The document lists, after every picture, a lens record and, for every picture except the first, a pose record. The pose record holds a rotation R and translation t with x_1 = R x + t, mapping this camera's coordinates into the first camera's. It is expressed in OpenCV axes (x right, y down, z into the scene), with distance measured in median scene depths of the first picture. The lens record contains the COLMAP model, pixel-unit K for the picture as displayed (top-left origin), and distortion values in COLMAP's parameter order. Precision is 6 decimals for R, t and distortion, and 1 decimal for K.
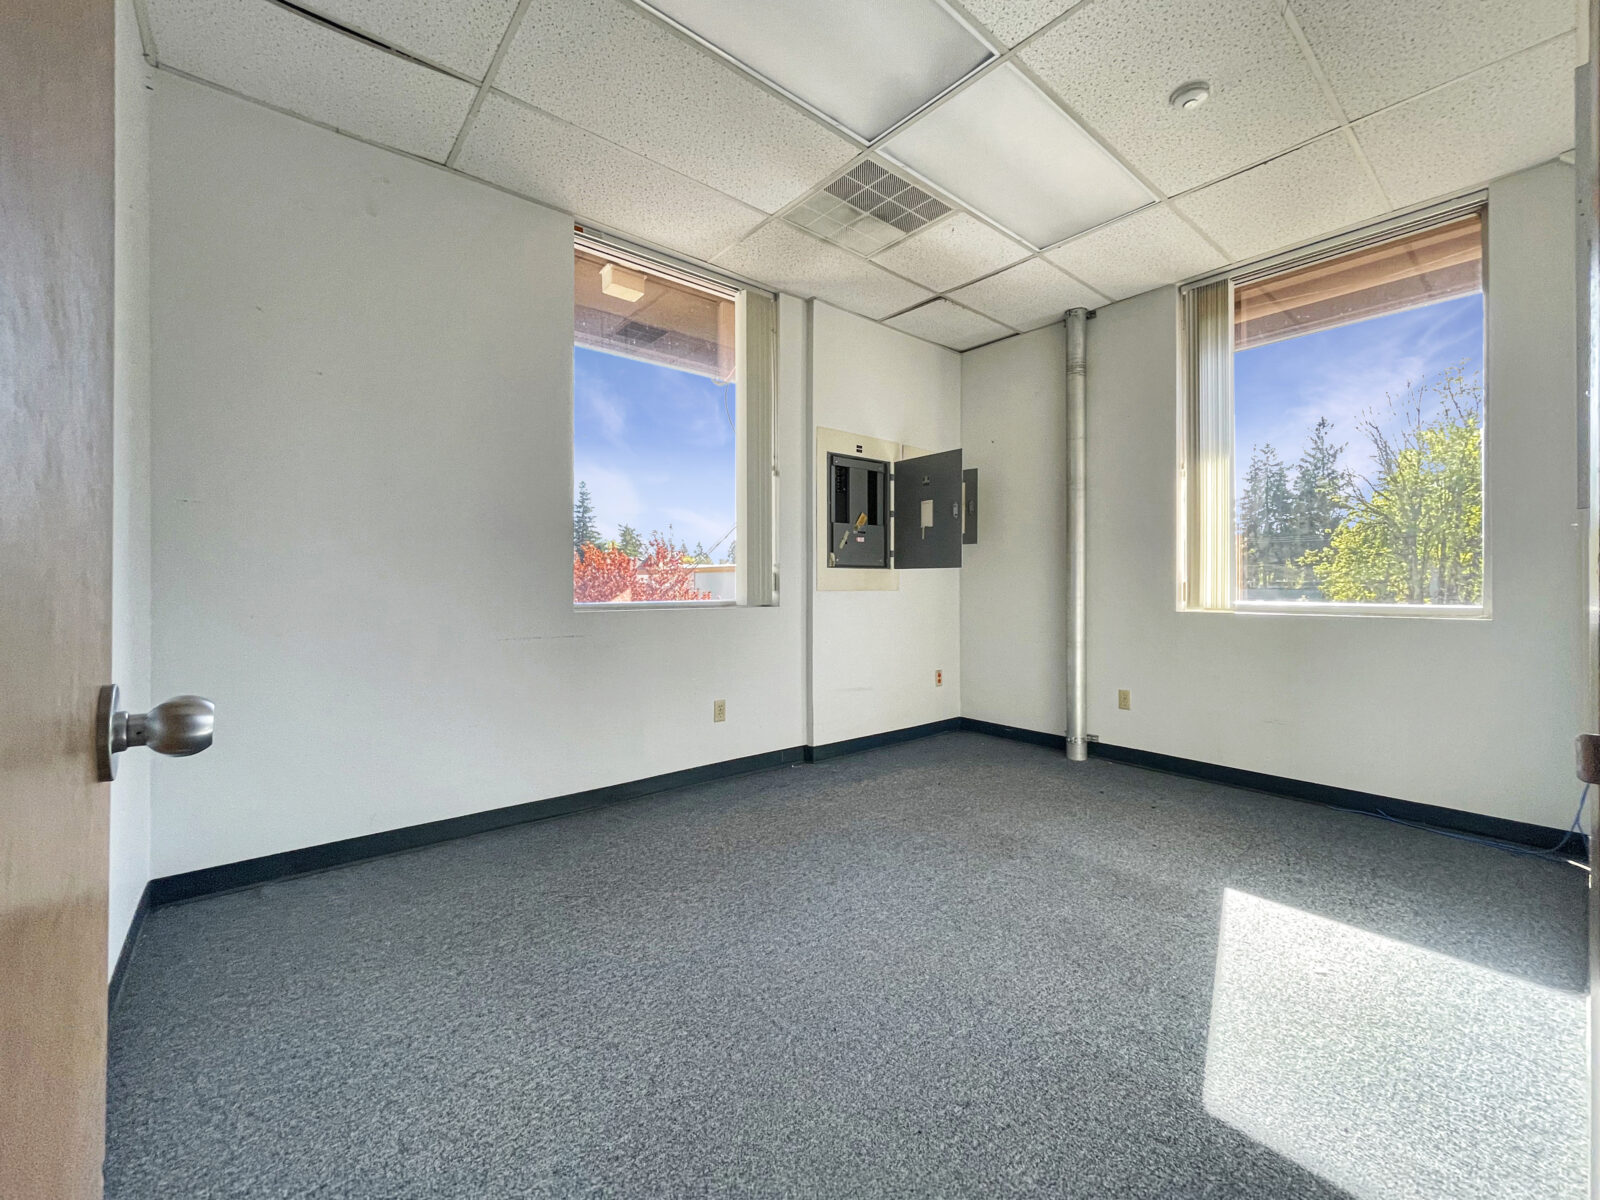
lens RADIAL K [[654.0, 0, 800.0], [0, 654.0, 600.0], [0, 0, 1]] dist [0.020545, -0.000078]
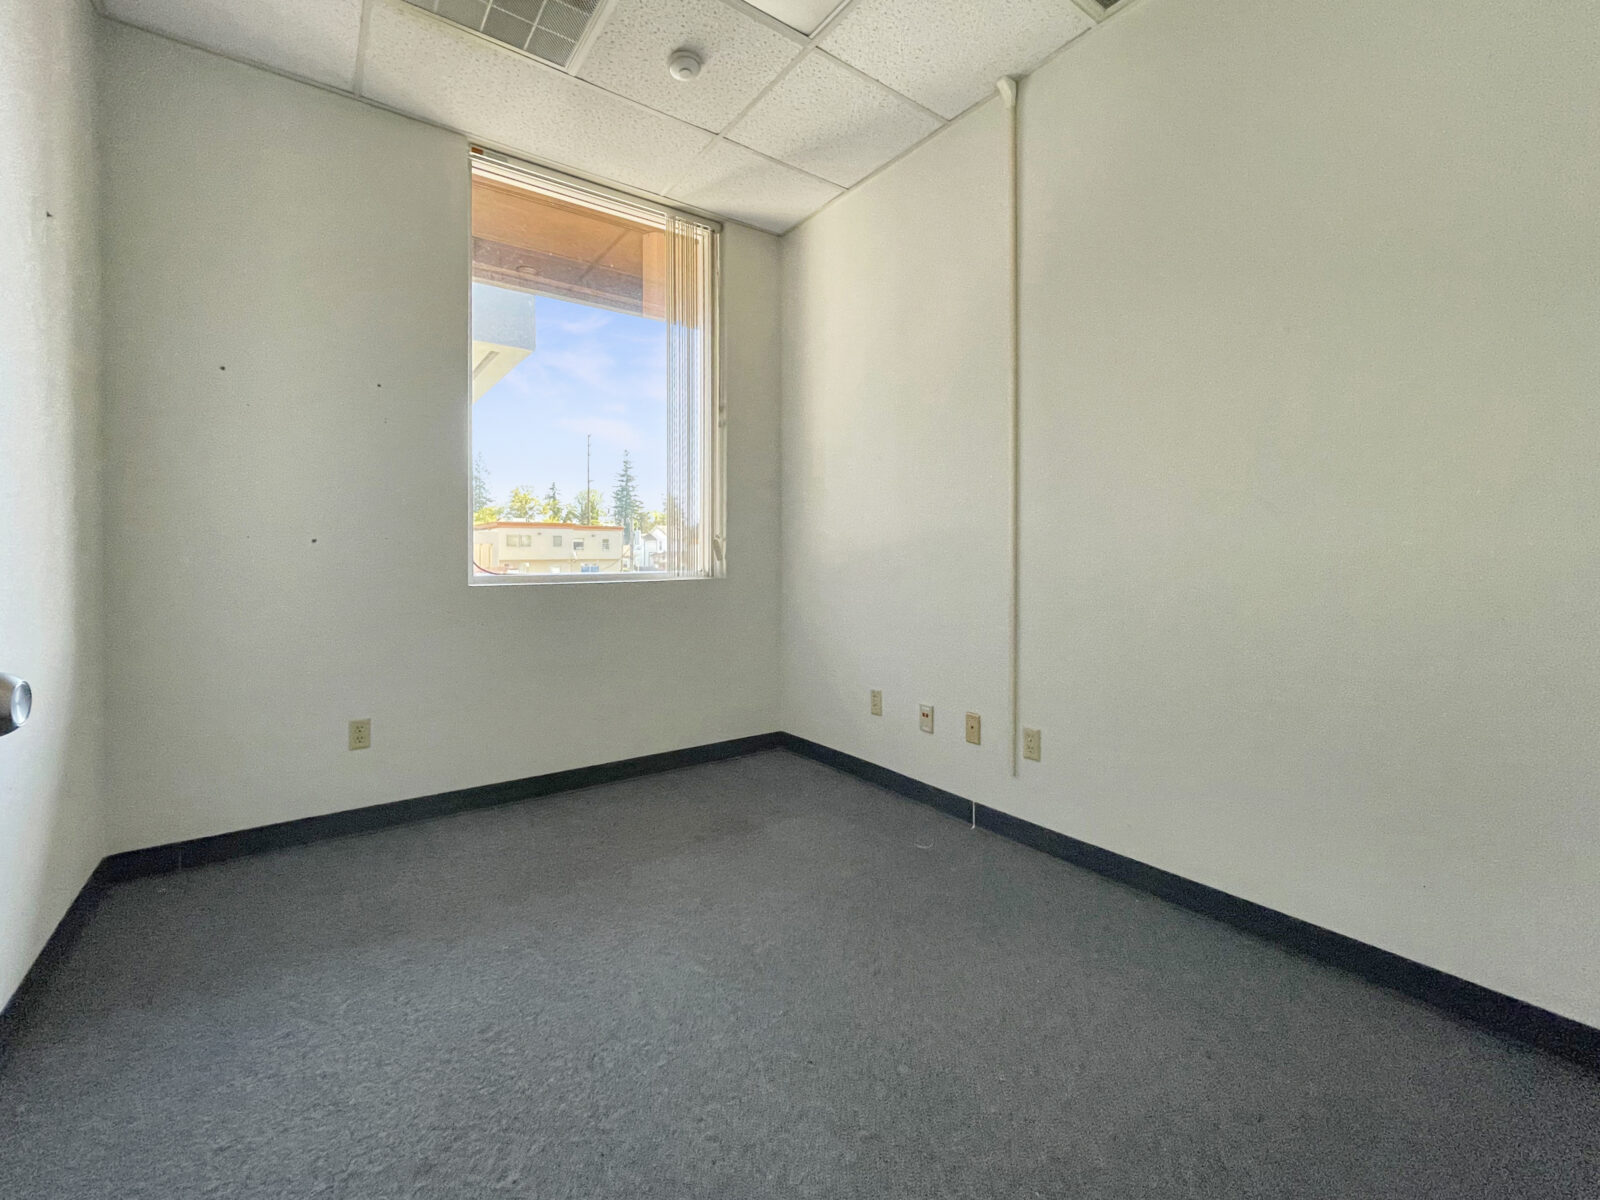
lens RADIAL K [[661.9, 0, 803.0], [0, 661.9, 586.1], [0, 0, 1]] dist [0.001004, 0.000250]
pose [[0.998106, -0.005469, -0.061281, 0.146735], [0.007204, 0.999578, 0.028132, -0.002671], [0.061102, -0.028520, 0.997724, 0.124069]]
